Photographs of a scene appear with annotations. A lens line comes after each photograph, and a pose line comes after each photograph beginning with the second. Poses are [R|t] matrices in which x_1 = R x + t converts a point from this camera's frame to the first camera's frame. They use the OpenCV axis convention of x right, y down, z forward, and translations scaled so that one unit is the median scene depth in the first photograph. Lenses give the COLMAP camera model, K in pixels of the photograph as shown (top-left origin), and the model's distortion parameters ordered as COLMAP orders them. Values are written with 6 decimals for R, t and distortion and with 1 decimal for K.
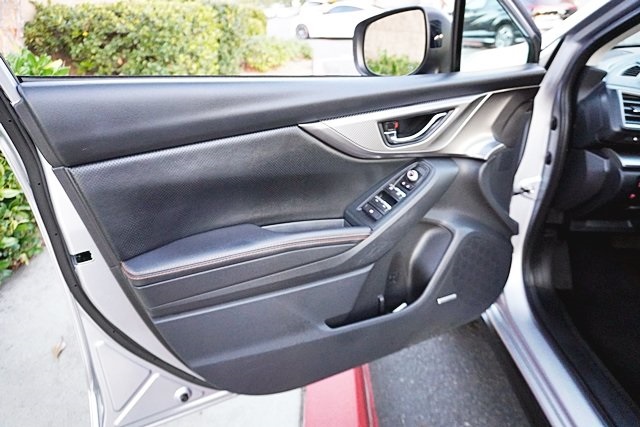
lens RADIAL K [[430.7, 0, 322.1], [0, 430.7, 209.4], [0, 0, 1]] dist [-0.045288, 0.034125]
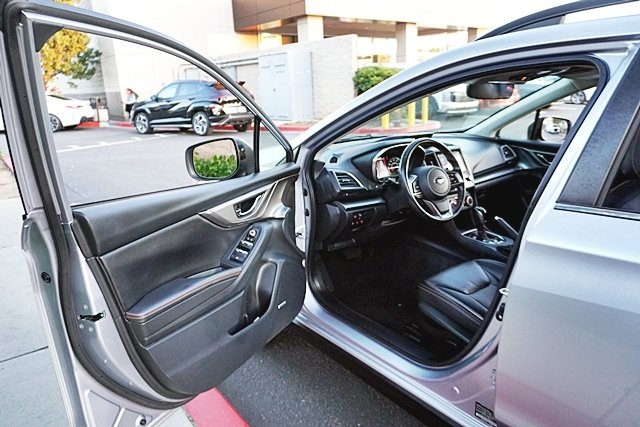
lens RADIAL K [[458.9, 0, 320.3], [0, 458.9, 212.4], [0, 0, 1]] dist [-0.000848, -0.001256]
pose [[0.795570, -0.155212, 0.585643, -0.597641], [0.260049, 0.960538, -0.098695, 0.087811], [-0.547213, 0.230815, 0.804538, -0.601642]]
